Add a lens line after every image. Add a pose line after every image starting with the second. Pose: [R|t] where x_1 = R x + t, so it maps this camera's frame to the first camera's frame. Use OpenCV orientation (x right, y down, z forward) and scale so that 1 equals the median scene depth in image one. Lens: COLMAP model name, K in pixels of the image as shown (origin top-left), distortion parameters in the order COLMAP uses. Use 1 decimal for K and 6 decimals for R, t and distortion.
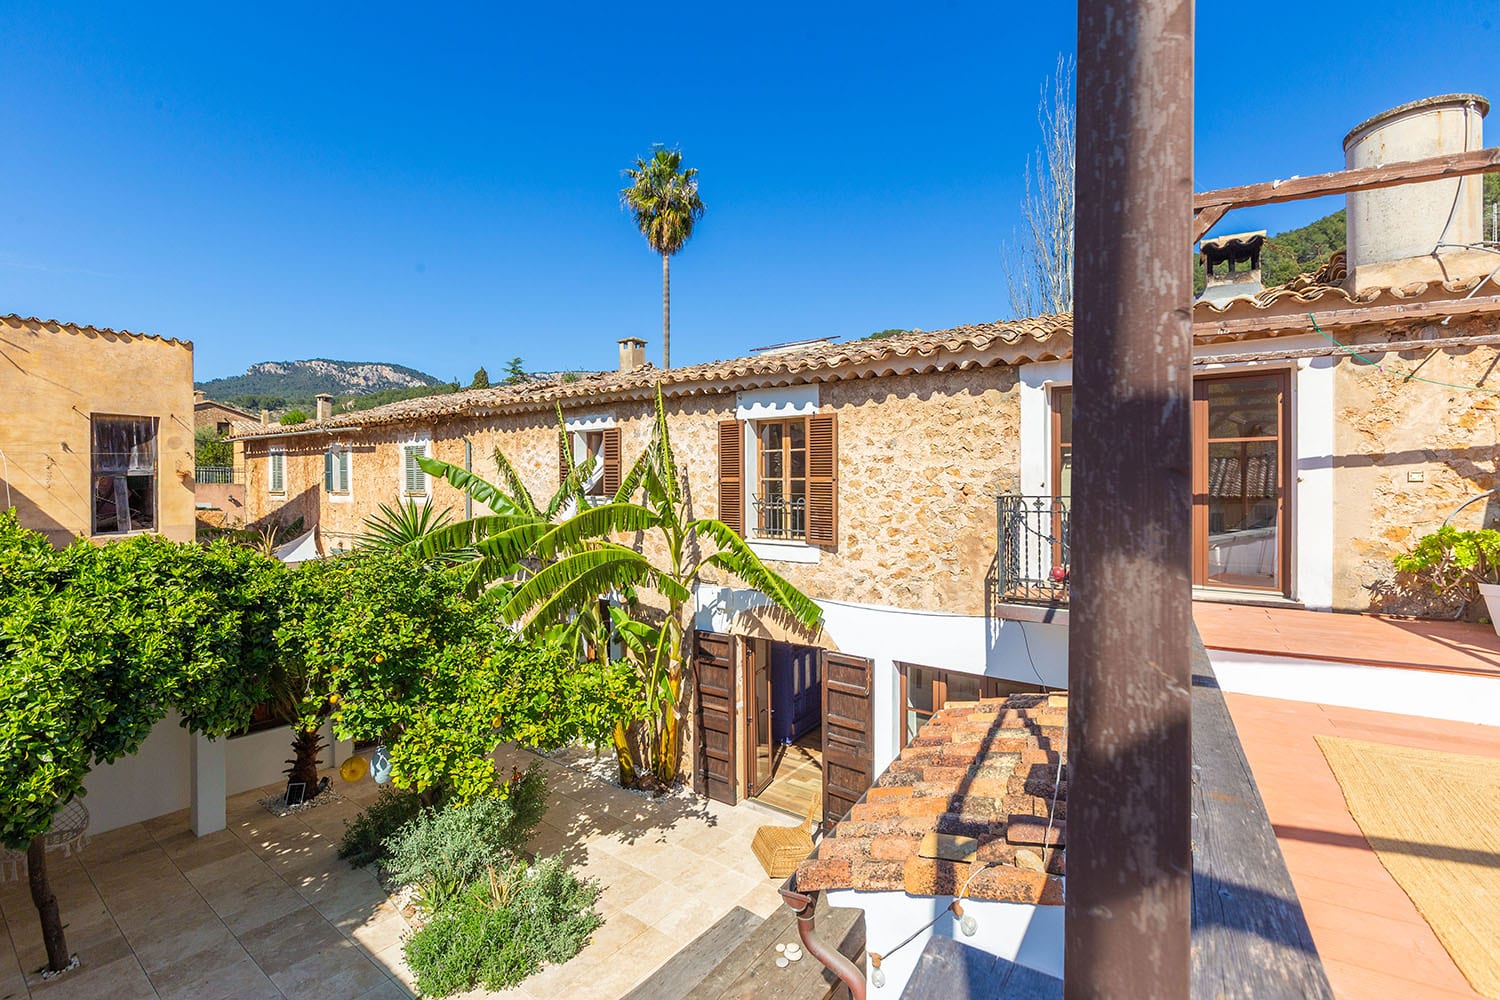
lens RADIAL K [[686.3, 0, 745.8], [0, 686.3, 496.6], [0, 0, 1]] dist [-0.003588, 0.000319]
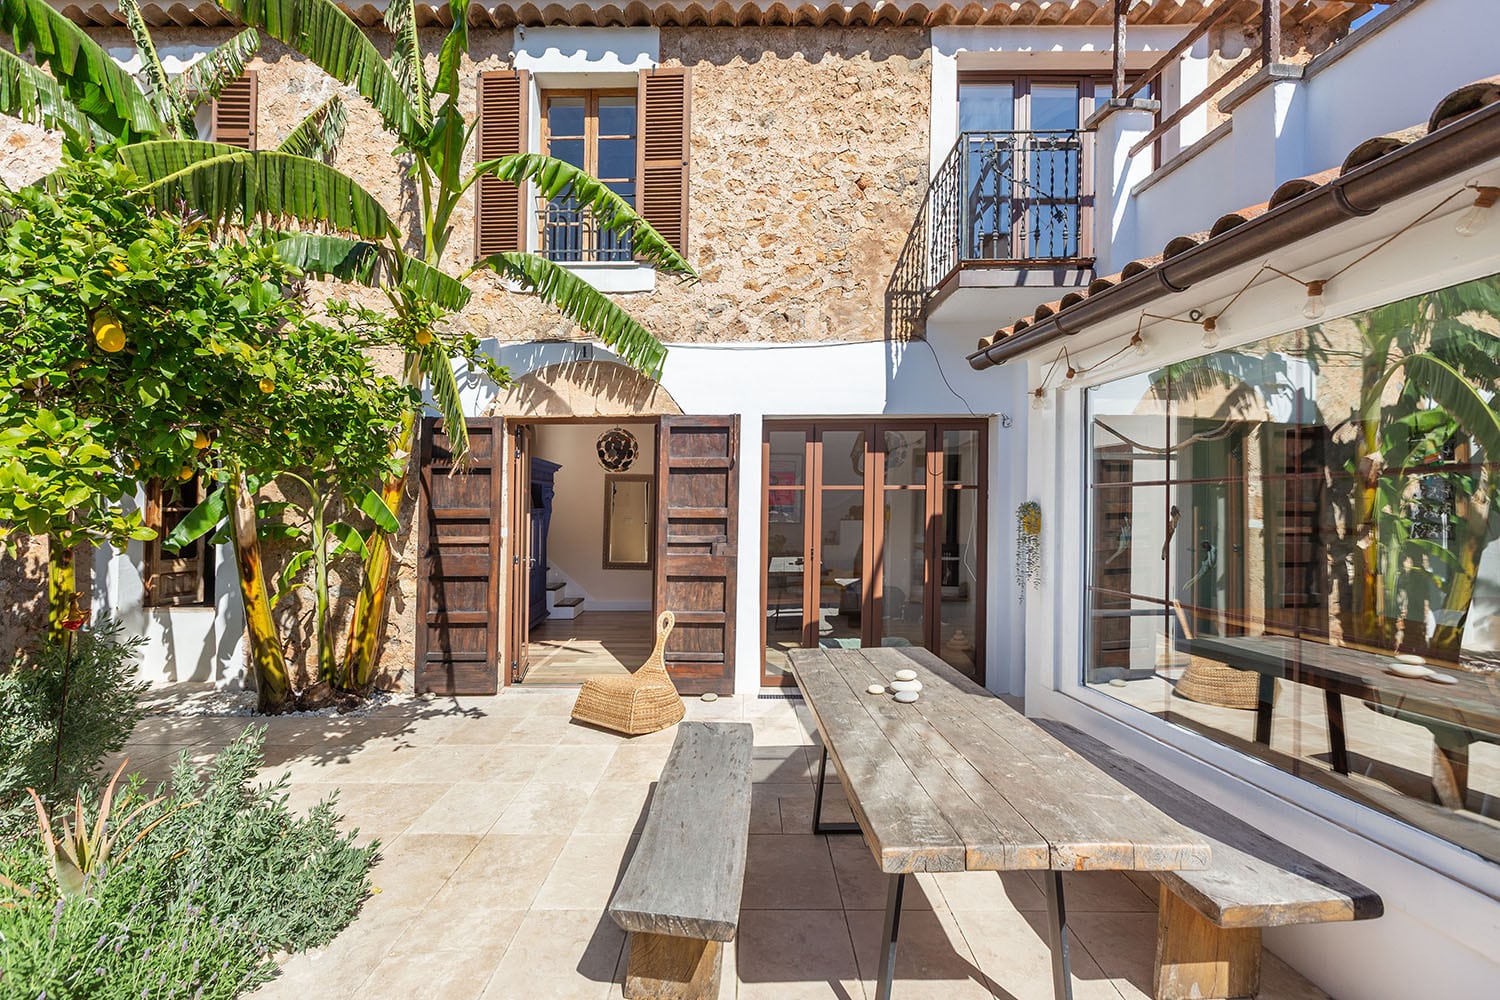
lens RADIAL K [[686.3, 0, 745.8], [0, 686.3, 496.6], [0, 0, 1]] dist [-0.003588, 0.000319]
pose [[0.800318, -0.002372, 0.599571, -0.255112], [0.027231, 0.999104, -0.032395, 0.354653], [-0.598957, 0.042253, 0.799666, 0.416342]]
